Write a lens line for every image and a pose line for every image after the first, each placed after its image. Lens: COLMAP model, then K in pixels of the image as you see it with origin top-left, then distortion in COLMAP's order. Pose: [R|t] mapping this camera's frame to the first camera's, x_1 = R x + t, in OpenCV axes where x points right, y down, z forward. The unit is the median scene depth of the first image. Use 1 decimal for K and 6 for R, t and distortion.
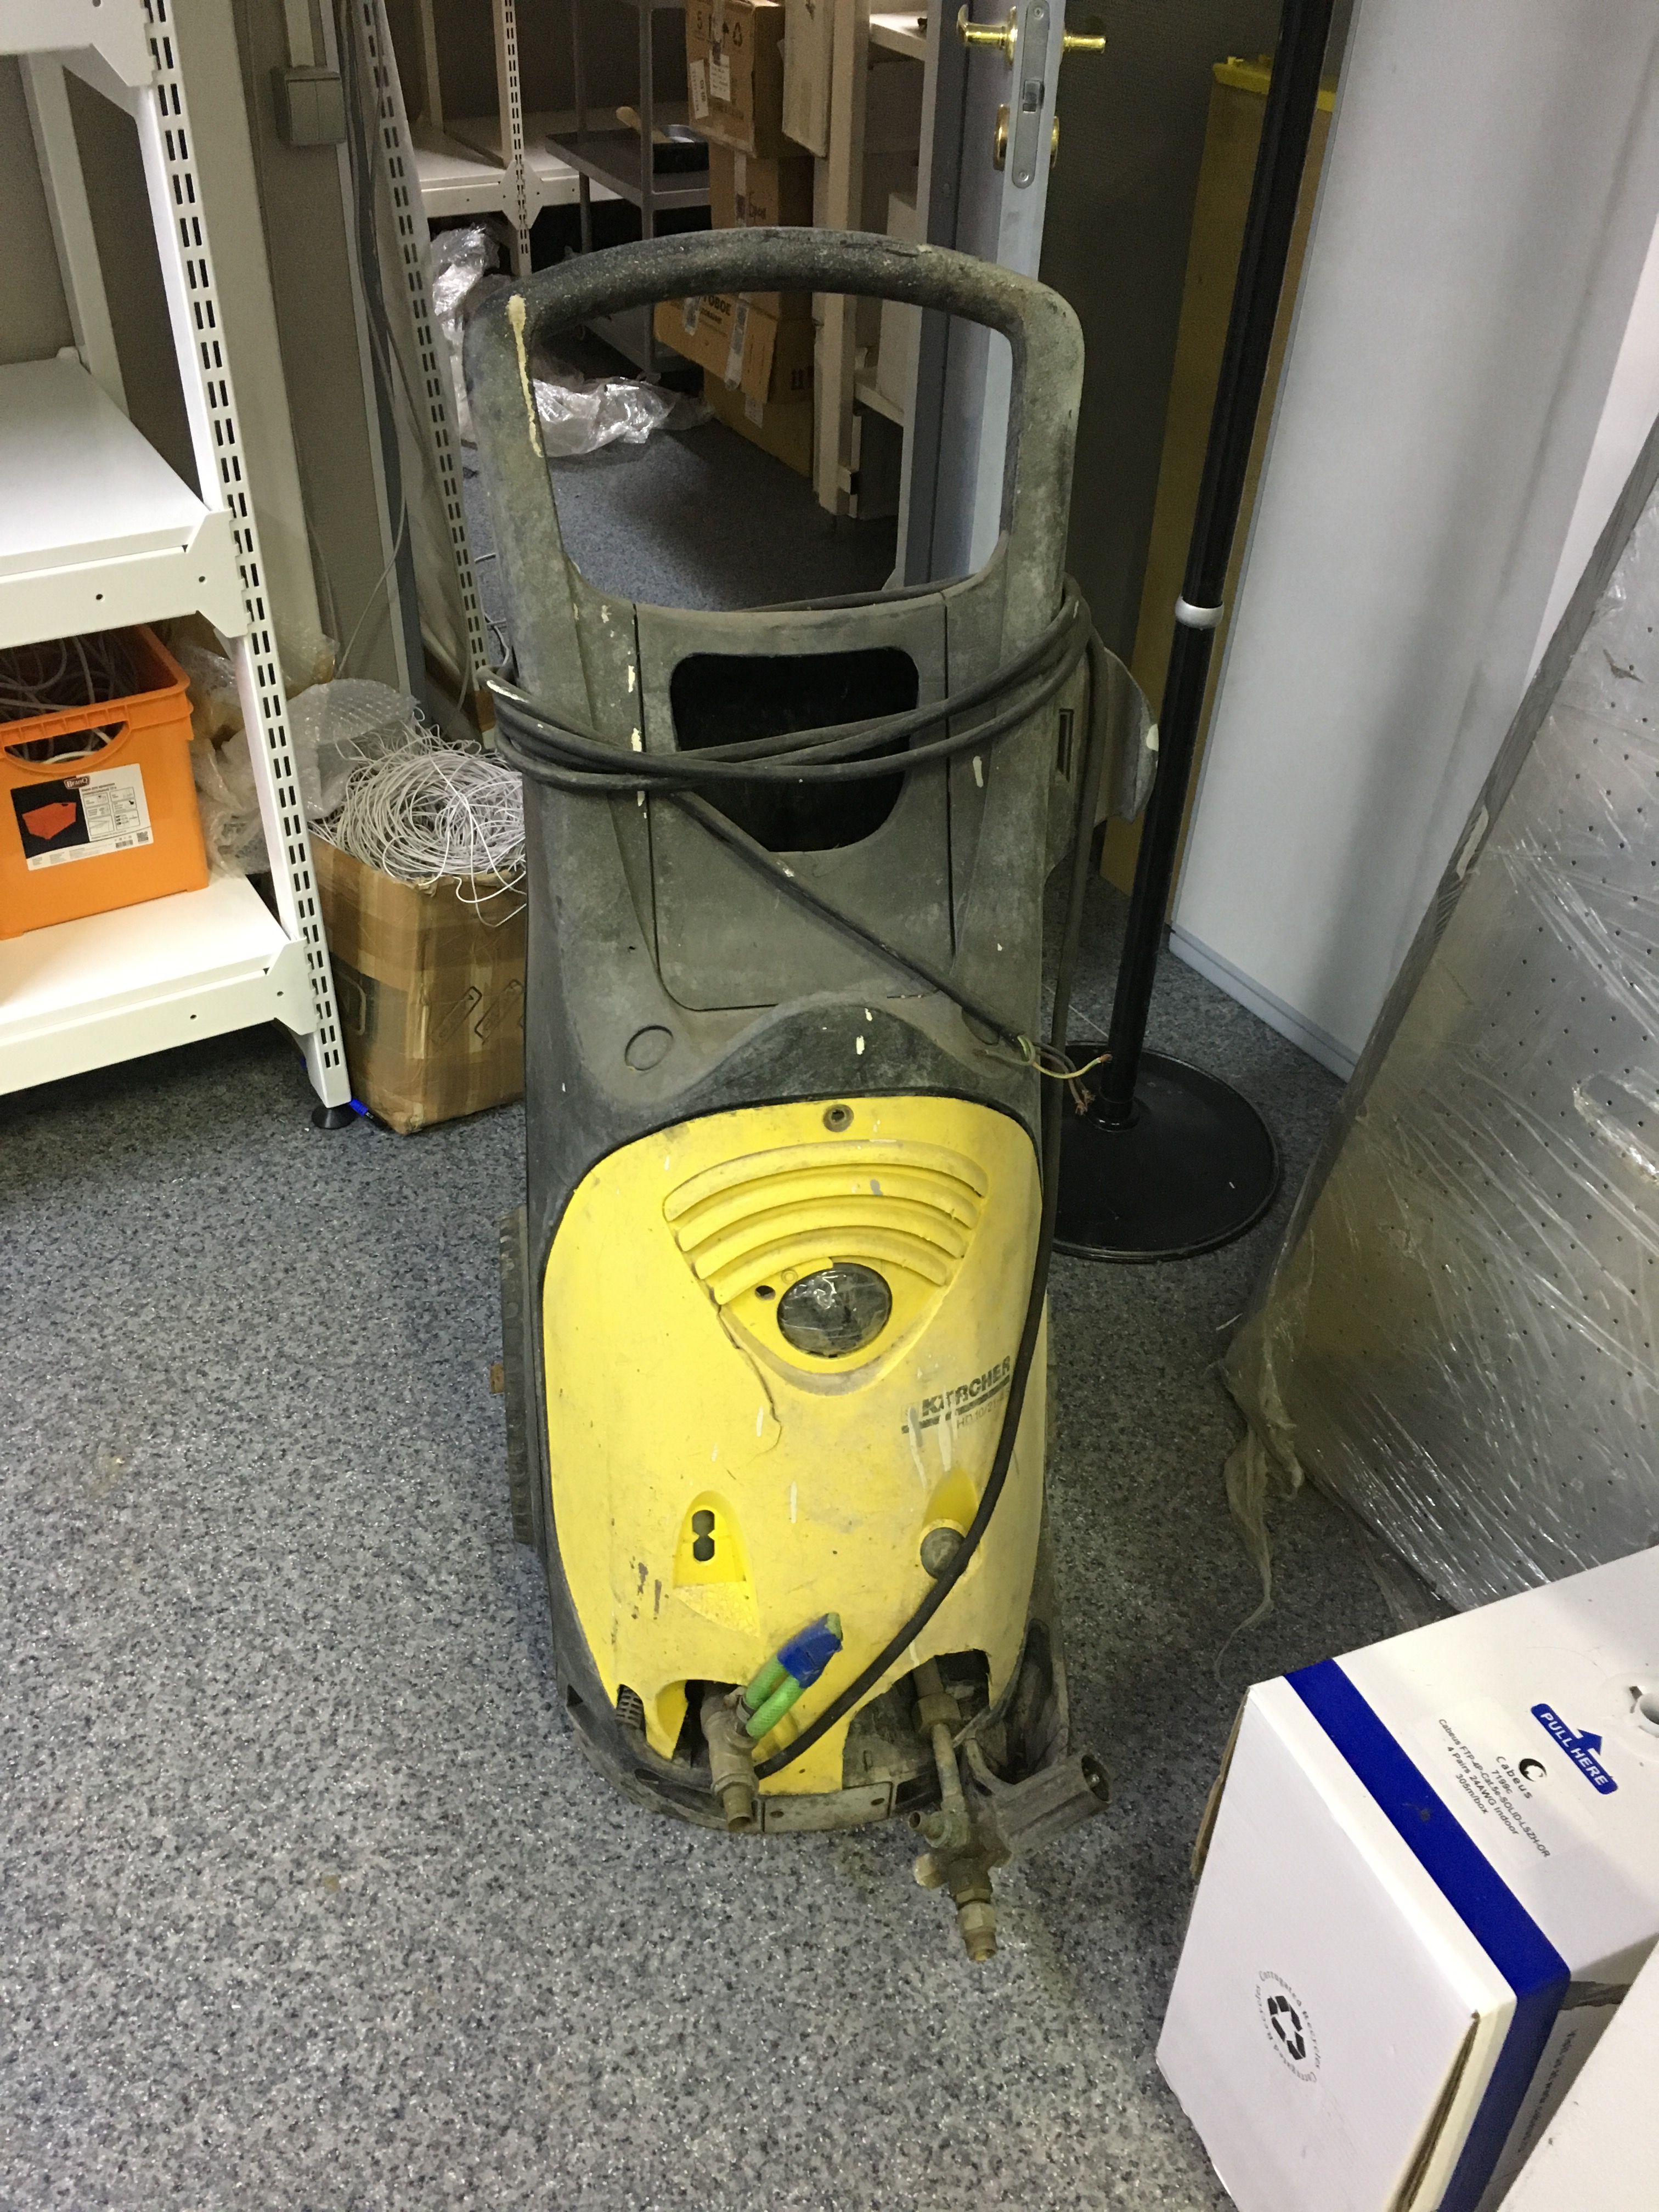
lens RADIAL K [[1894.3, 0, 814.1], [0, 1894.3, 1099.9], [0, 0, 1]] dist [0.003071, -0.071678]
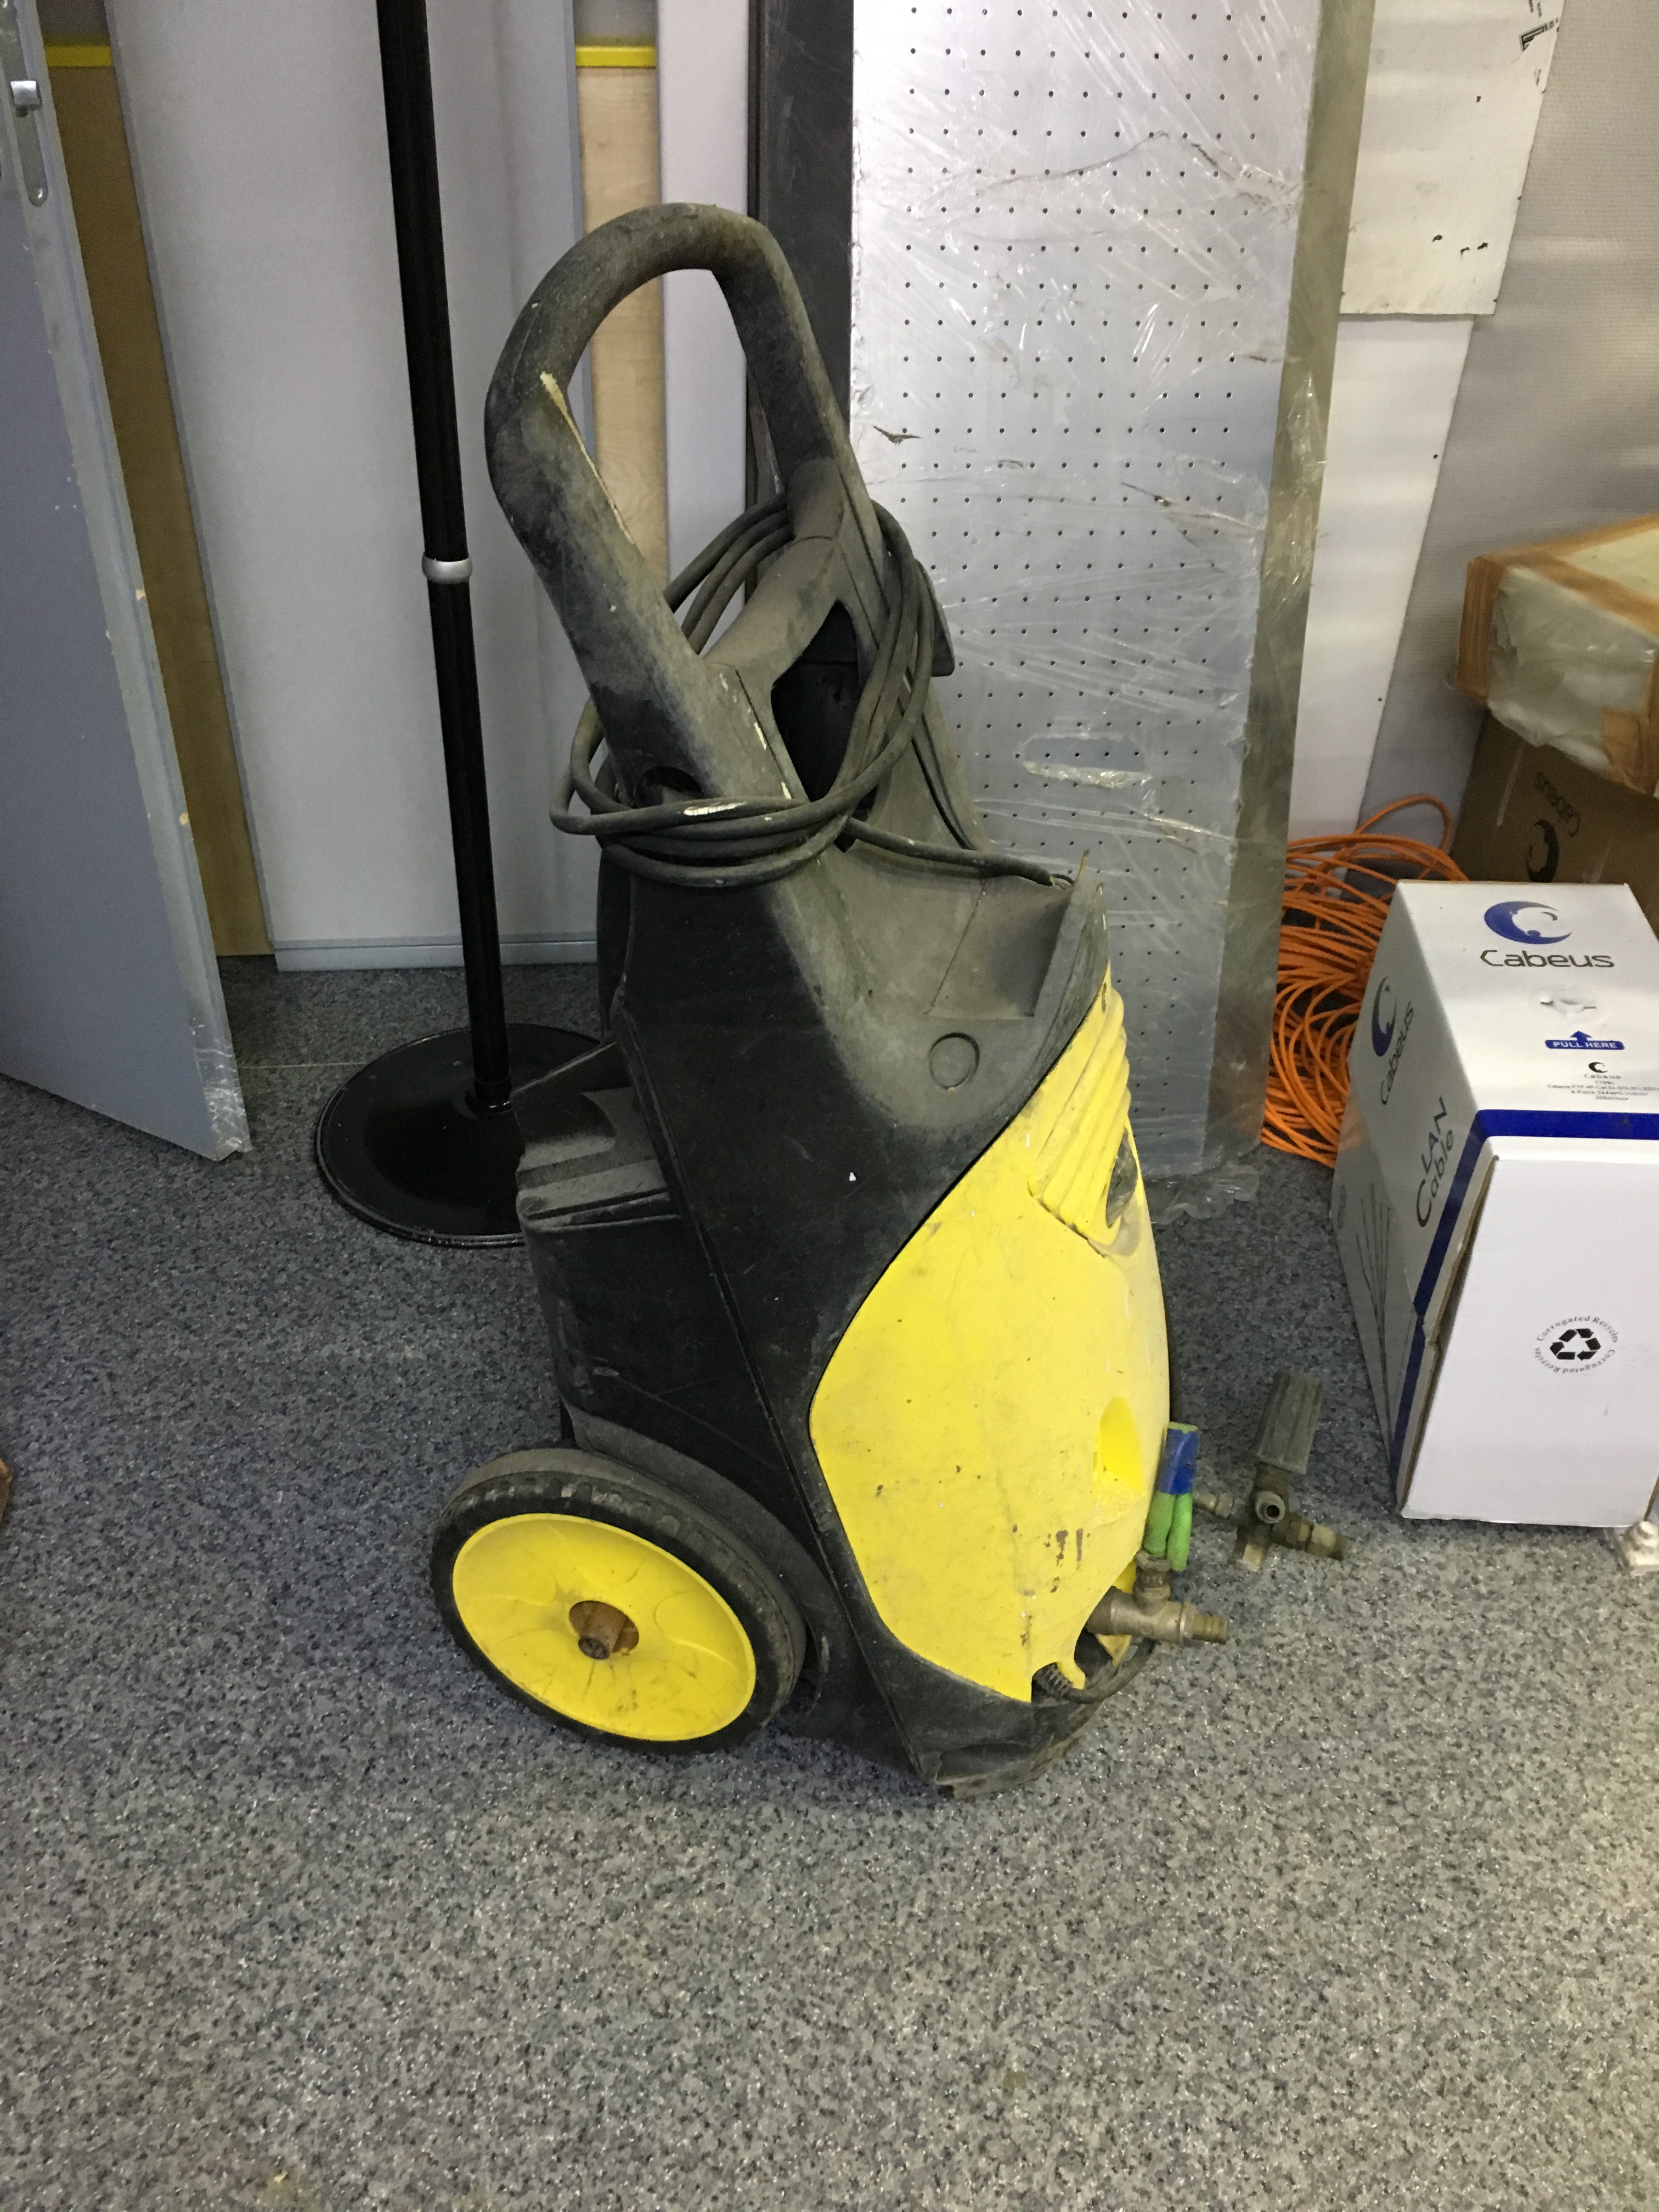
lens RADIAL K [[1894.3, 0, 819.9], [0, 1894.3, 1098.7], [0, 0, 1]] dist [0.003071, -0.071678]
pose [[0.440436, -0.577992, 0.686980, -0.667808], [0.550394, 0.778367, 0.302012, -0.293846], [-0.709283, 0.245093, 0.660944, 0.350536]]
